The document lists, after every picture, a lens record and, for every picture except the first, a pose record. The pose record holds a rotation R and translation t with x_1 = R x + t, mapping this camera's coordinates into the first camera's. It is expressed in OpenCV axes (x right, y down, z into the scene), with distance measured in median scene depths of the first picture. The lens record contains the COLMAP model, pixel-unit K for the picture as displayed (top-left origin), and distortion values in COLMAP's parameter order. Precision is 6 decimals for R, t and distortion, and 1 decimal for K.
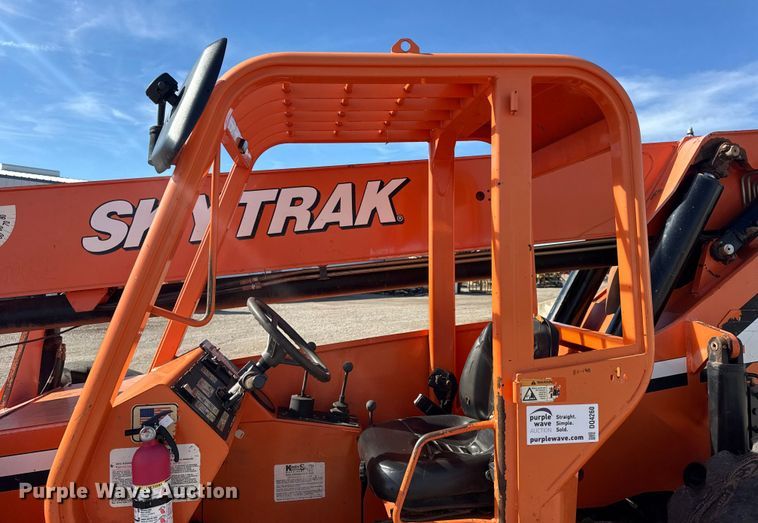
lens RADIAL K [[544.8, 0, 389.5], [0, 544.8, 227.6], [0, 0, 1]] dist [0.012787, -0.021663]
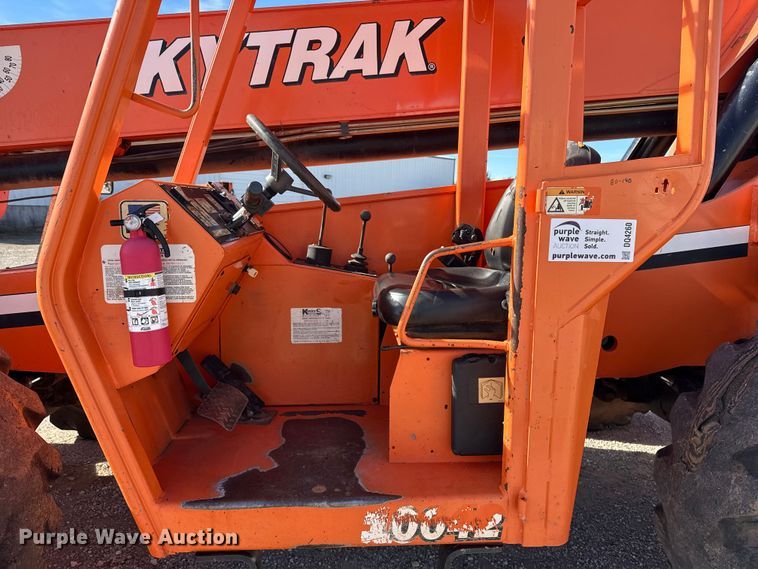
lens RADIAL K [[534.9, 0, 383.3], [0, 534.9, 283.2], [0, 0, 1]] dist [0.036305, -0.034348]
pose [[0.994530, 0.027963, -0.100634, 0.049699], [-0.006027, 0.977254, 0.211988, 0.170859], [0.104273, -0.210222, 0.972077, 0.075678]]
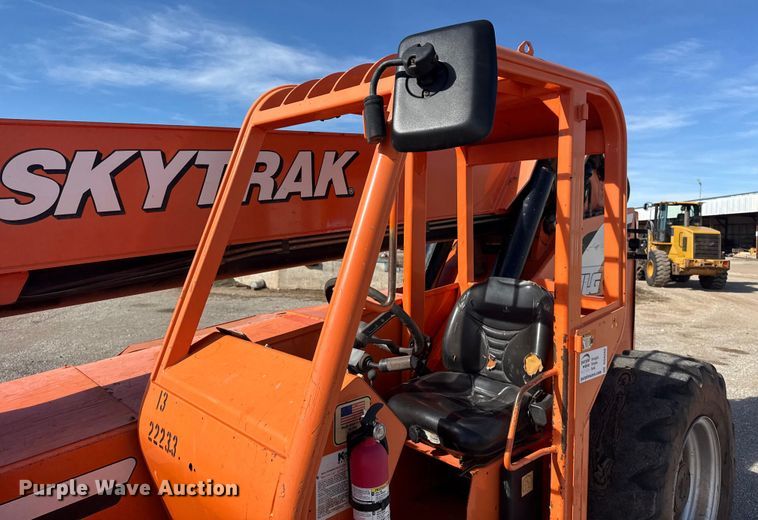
lens RADIAL K [[543.2, 0, 388.4], [0, 543.2, 230.6], [0, 0, 1]] dist [0.007981, -0.019671]
pose [[0.821251, 0.006246, 0.570533, -0.588279], [-0.052897, 0.996467, 0.065234, -0.015337], [-0.568110, -0.083753, 0.818680, 0.160070]]
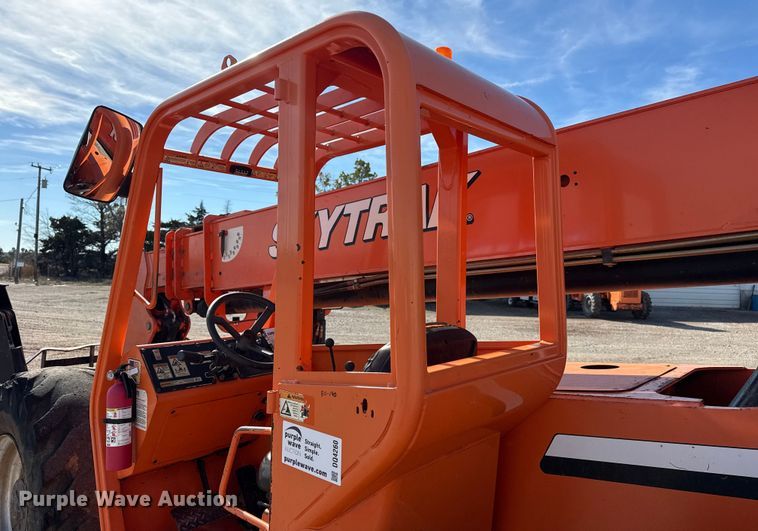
lens RADIAL K [[544.4, 0, 377.5], [0, 544.4, 247.8], [0, 0, 1]] dist [0.040288, -0.028090]
pose [[0.626762, -0.020198, -0.778949, 0.737704], [0.035834, 0.999353, 0.002919, 0.028758], [0.778387, -0.029743, 0.627080, 0.383798]]
